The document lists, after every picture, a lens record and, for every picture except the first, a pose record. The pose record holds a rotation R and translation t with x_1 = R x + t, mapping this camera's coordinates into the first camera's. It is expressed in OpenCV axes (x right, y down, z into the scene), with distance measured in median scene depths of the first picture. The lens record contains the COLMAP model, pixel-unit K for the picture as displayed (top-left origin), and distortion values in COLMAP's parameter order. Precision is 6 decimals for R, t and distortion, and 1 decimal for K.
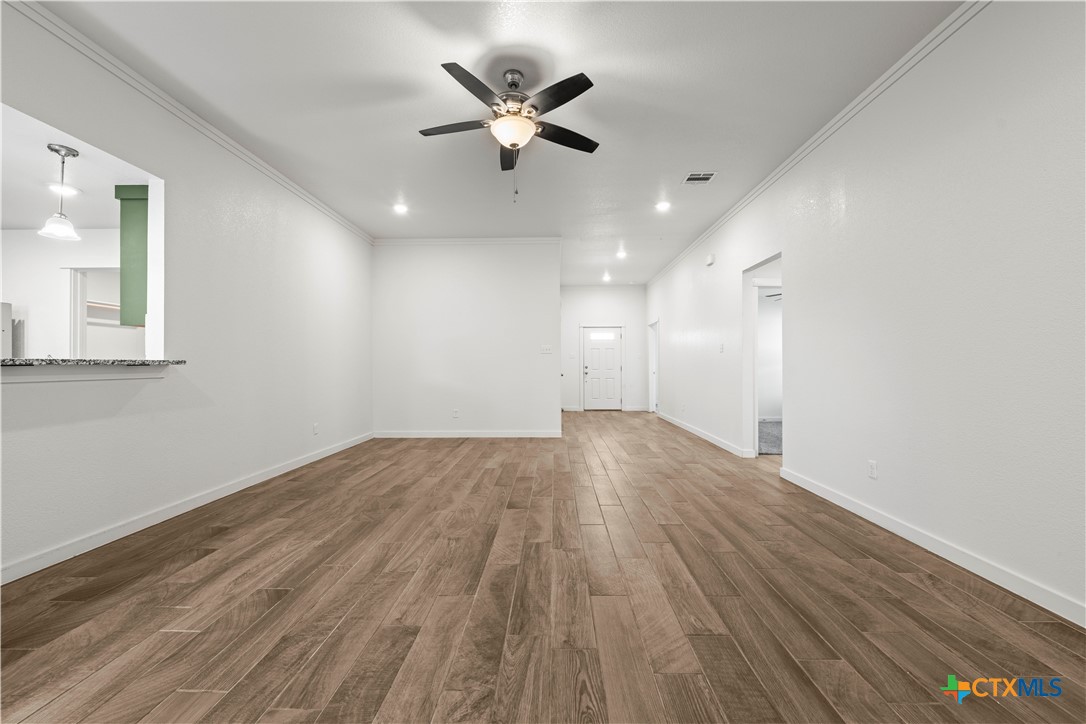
lens RADIAL K [[426.5, 0, 548.6], [0, 426.5, 363.1], [0, 0, 1]] dist [0.000746, -0.000219]
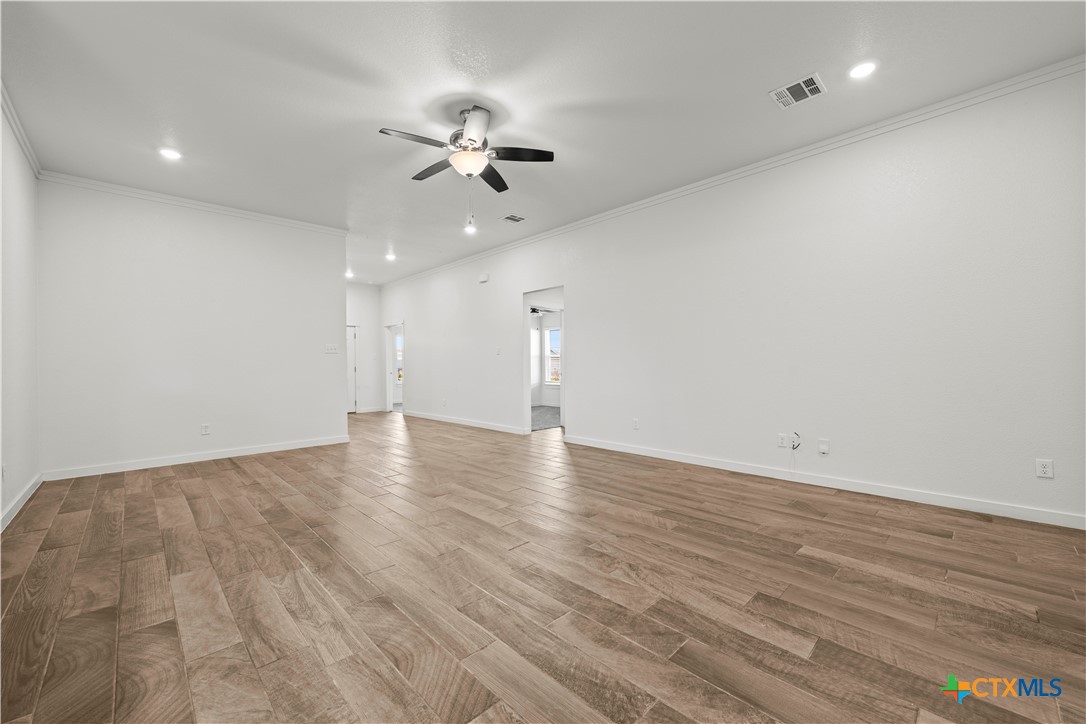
lens RADIAL K [[426.5, 0, 548.6], [0, 426.5, 363.1], [0, 0, 1]] dist [0.000746, -0.000219]
pose [[0.704629, -0.001566, 0.709574, -0.730724], [0.003723, 0.999992, -0.001490, 0.003788], [-0.709566, 0.003692, 0.704629, 0.033031]]
